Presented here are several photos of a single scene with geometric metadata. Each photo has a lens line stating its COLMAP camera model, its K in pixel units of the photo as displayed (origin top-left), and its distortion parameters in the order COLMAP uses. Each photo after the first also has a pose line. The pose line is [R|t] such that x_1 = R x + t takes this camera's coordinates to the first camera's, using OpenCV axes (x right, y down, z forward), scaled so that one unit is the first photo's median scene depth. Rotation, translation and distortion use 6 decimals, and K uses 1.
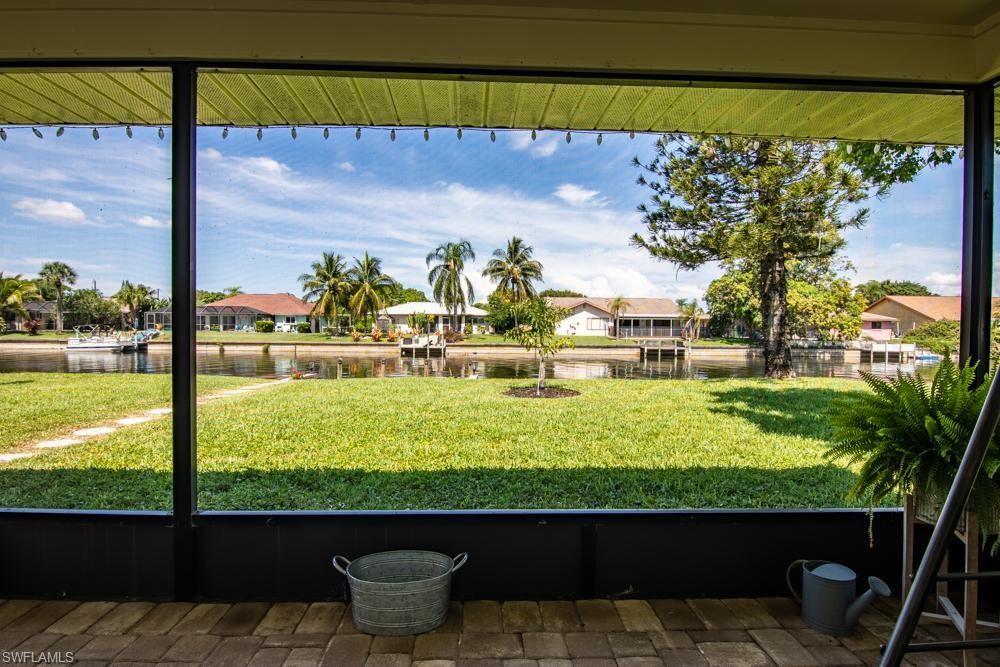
lens RADIAL K [[511.6, 0, 496.0], [0, 511.6, 337.5], [0, 0, 1]] dist [-0.003359, -0.014645]
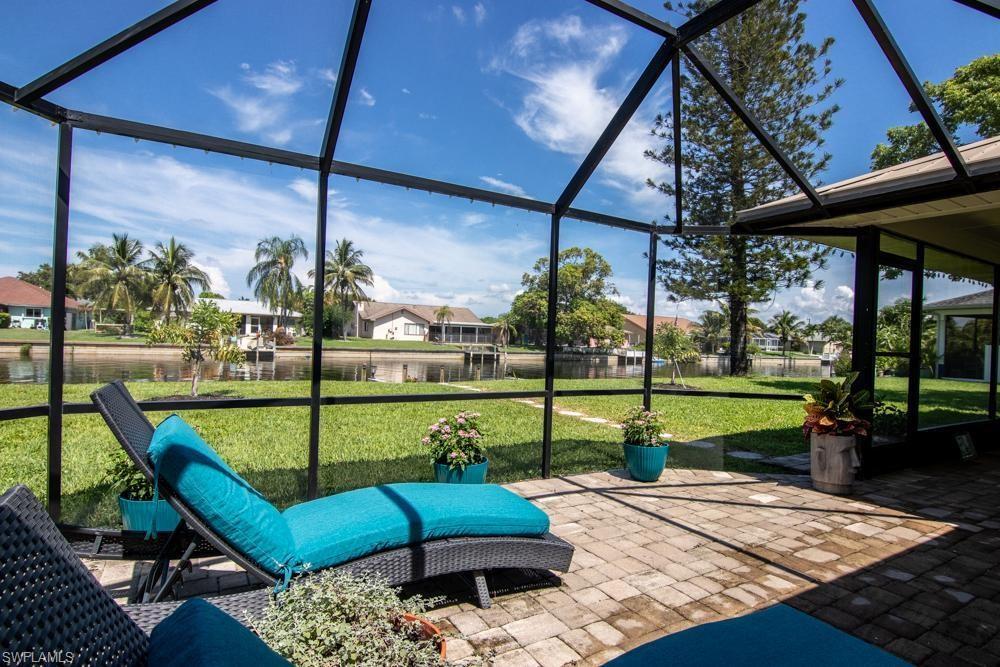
lens RADIAL K [[511.6, 0, 496.0], [0, 511.6, 337.5], [0, 0, 1]] dist [-0.003359, -0.014645]
pose [[0.879618, 0.021367, 0.475201, -0.180502], [-0.018349, 0.999771, -0.010989, -0.001691], [-0.475327, 0.000947, 0.879809, -0.006516]]
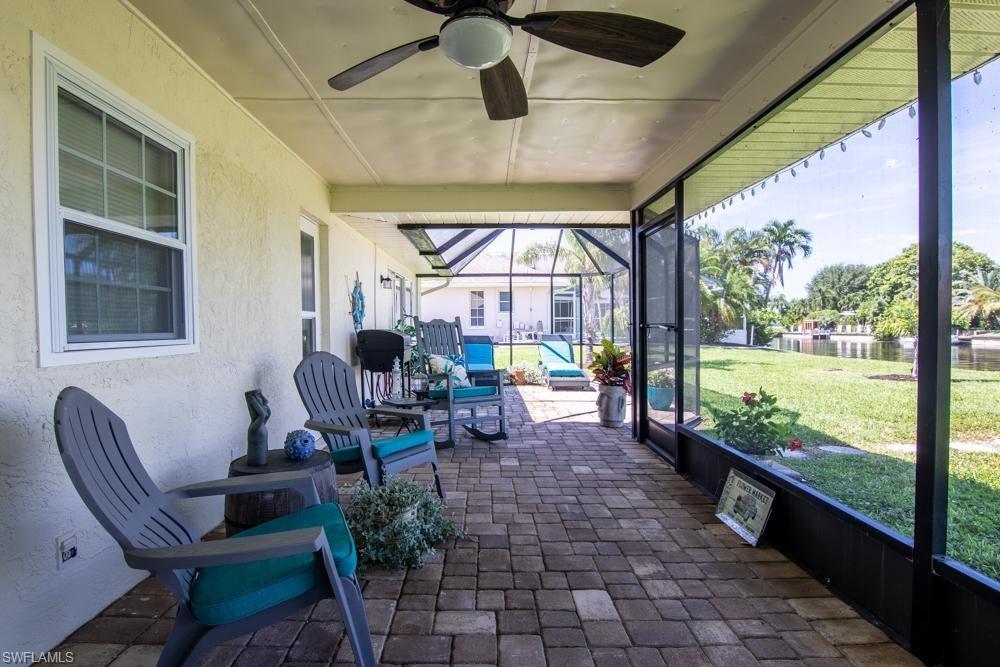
lens RADIAL K [[511.6, 0, 496.0], [0, 511.6, 337.5], [0, 0, 1]] dist [-0.003359, -0.014645]
pose [[-0.013040, 0.013678, -0.999821, 0.132655], [-0.011597, 0.999837, 0.013829, 0.004852], [0.999848, 0.011776, -0.012879, 0.240167]]
